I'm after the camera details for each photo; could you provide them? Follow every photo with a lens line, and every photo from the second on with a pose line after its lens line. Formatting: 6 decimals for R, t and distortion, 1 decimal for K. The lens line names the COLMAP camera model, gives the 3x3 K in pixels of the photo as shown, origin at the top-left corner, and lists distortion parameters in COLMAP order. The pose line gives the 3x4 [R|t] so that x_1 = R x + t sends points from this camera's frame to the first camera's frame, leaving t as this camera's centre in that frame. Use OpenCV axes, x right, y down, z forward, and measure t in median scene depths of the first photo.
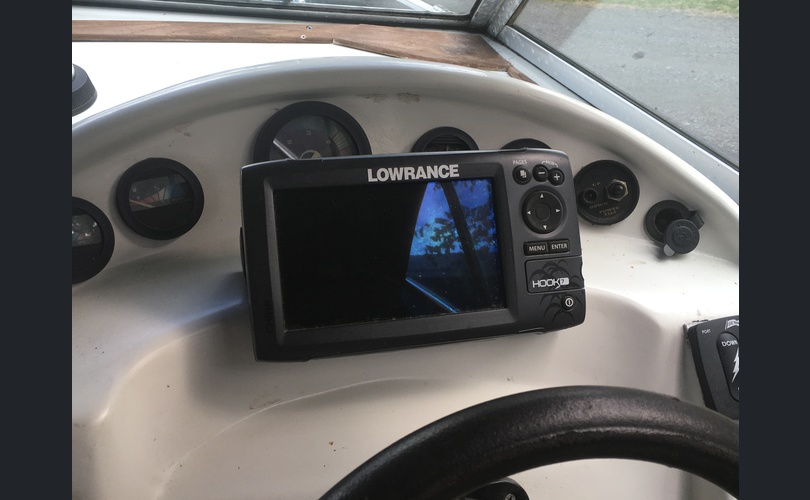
lens RADIAL K [[719.0, 0, 402.7], [0, 719.0, 254.0], [0, 0, 1]] dist [-0.006016, -0.002290]
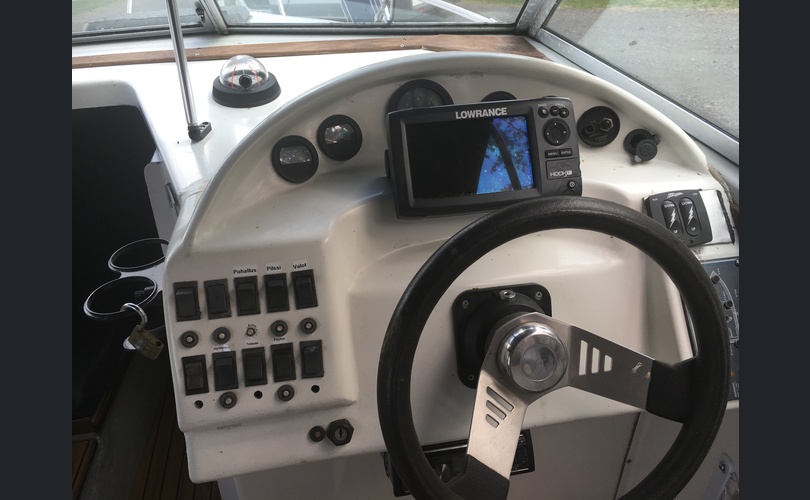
lens RADIAL K [[539.1, 0, 405.4], [0, 539.1, 245.0], [0, 0, 1]] dist [-0.000485, -0.023008]
pose [[0.992477, -0.023805, -0.120092, -0.014977], [0.030808, 0.997910, 0.056795, 0.107204], [0.118490, -0.060067, 0.991137, -0.302368]]
